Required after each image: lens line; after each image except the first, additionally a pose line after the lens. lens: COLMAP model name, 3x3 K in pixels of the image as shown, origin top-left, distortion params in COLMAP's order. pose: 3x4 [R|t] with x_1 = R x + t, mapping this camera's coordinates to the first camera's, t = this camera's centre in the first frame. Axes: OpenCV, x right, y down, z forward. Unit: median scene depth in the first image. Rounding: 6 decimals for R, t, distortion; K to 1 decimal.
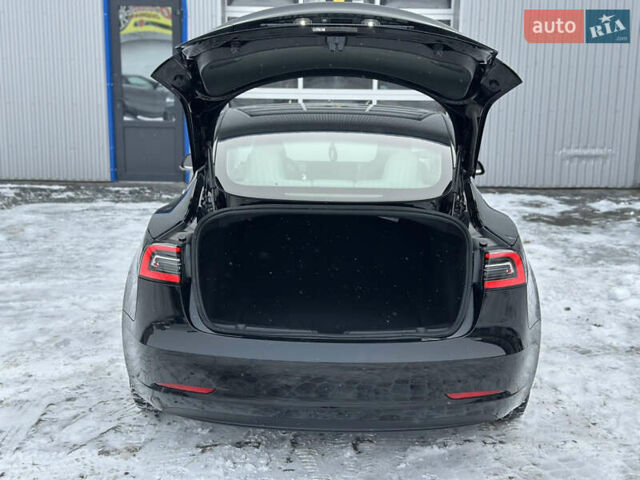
lens RADIAL K [[886.8, 0, 316.5], [0, 886.8, 241.4], [0, 0, 1]] dist [0.262400, -0.674476]
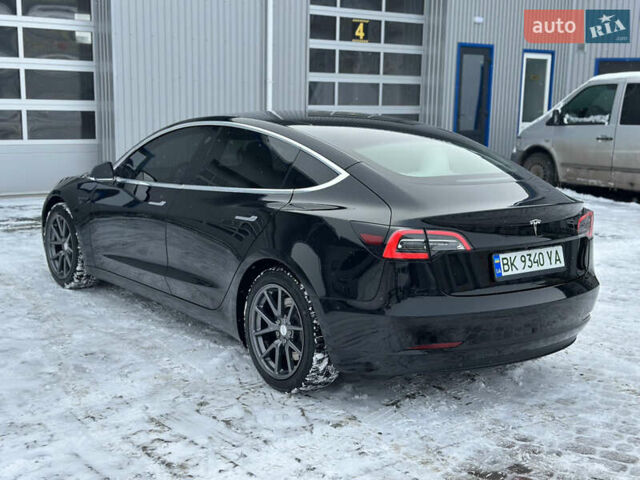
lens RADIAL K [[886.8, 0, 316.5], [0, 886.8, 241.4], [0, 0, 1]] dist [0.262400, -0.674476]
pose [[0.769407, -0.095719, 0.631546, -0.823271], [0.110796, 0.993720, 0.015628, -0.004419], [-0.629076, 0.057948, 0.775181, 0.156188]]
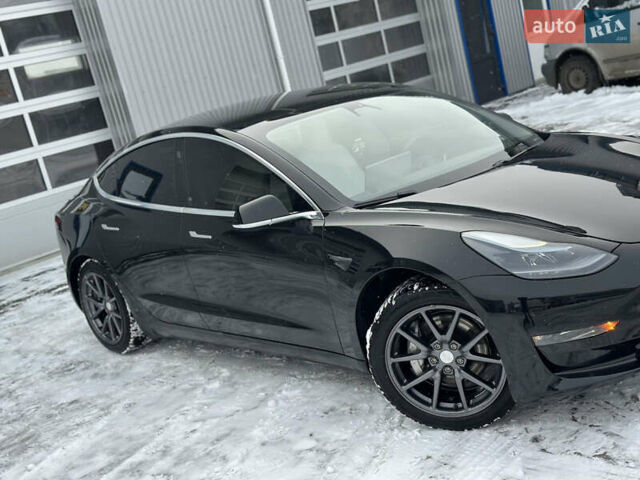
lens RADIAL K [[886.8, 0, 316.5], [0, 886.8, 241.4], [0, 0, 1]] dist [0.262400, -0.674476]
pose [[0.686278, -0.314224, 0.655962, -0.888721], [0.373345, 0.926174, 0.053063, -0.091905], [-0.624208, 0.208484, 0.752927, 0.539192]]
